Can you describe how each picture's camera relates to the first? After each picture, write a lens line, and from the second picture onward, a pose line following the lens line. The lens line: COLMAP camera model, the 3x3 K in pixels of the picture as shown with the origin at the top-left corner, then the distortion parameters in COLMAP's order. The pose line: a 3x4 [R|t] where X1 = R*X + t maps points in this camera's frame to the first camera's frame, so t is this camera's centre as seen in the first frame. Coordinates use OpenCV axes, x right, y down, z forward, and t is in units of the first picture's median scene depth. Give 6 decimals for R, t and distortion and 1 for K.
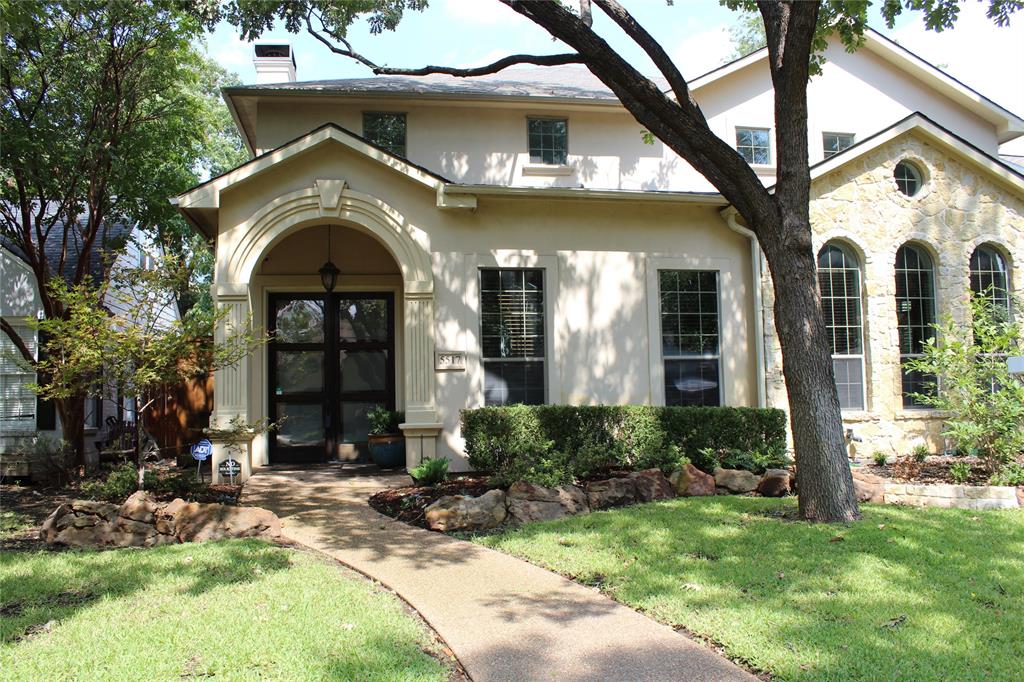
lens RADIAL K [[837.5, 0, 514.6], [0, 837.5, 355.4], [0, 0, 1]] dist [-0.161591, 0.146739]
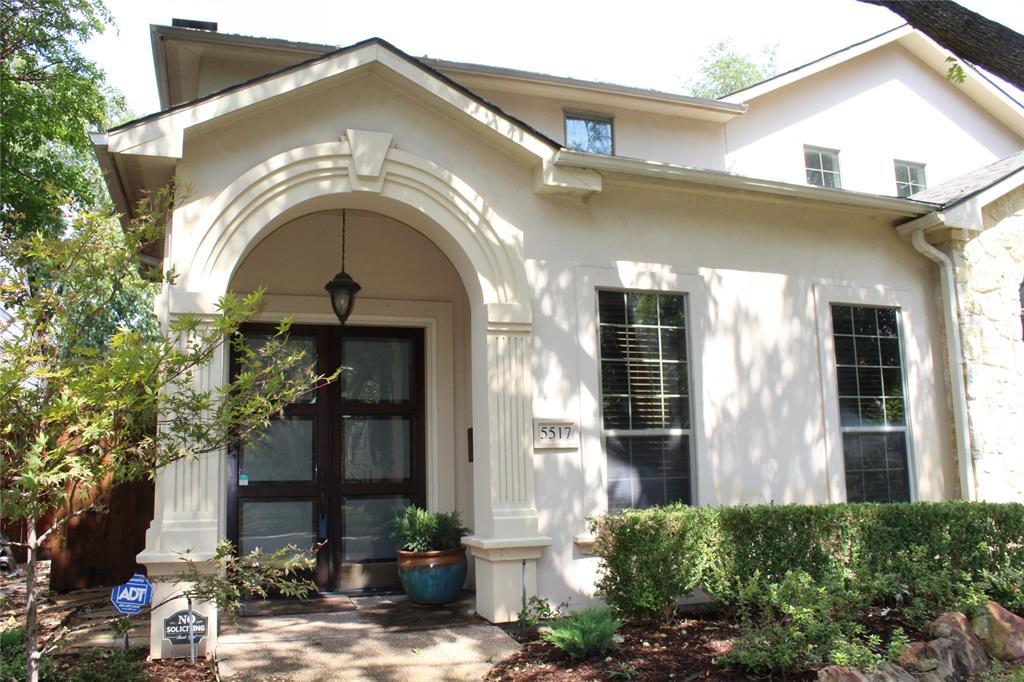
lens RADIAL K [[837.5, 0, 514.6], [0, 837.5, 355.4], [0, 0, 1]] dist [-0.161591, 0.146739]
pose [[0.986287, 0.021177, 0.163676, -0.205084], [-0.007231, 0.996326, -0.085335, 0.001277], [-0.164882, 0.082982, 0.982816, 0.386596]]
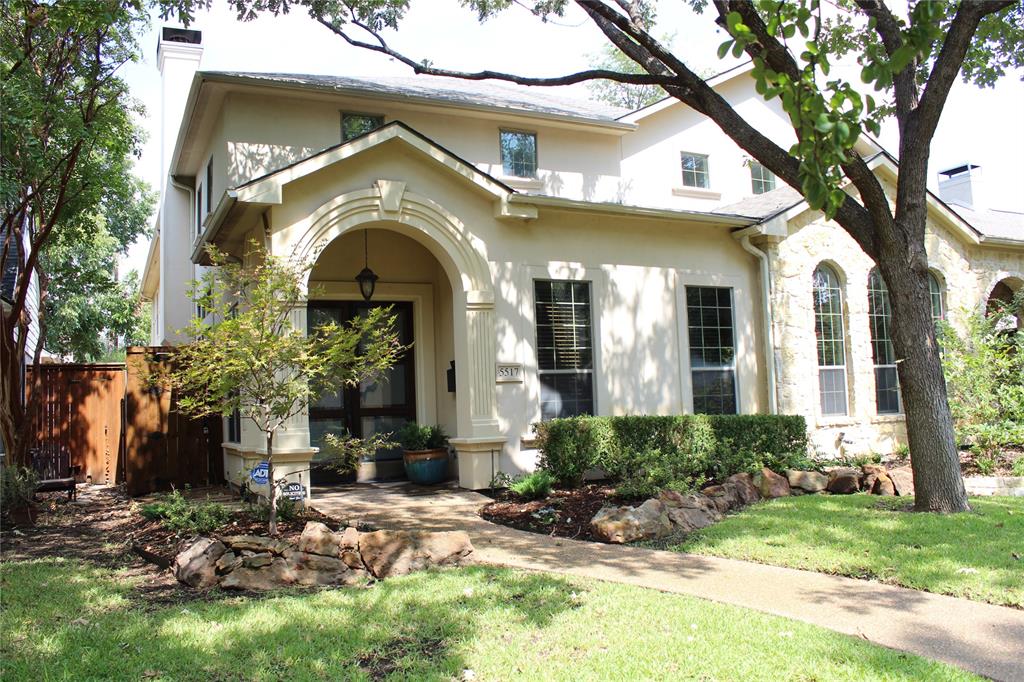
lens RADIAL K [[837.5, 0, 514.6], [0, 837.5, 355.4], [0, 0, 1]] dist [-0.161591, 0.146739]
pose [[0.961158, 0.001462, 0.275995, -0.334931], [0.003016, 0.999871, -0.015798, 0.001395], [-0.275982, 0.016017, 0.961029, 0.053924]]
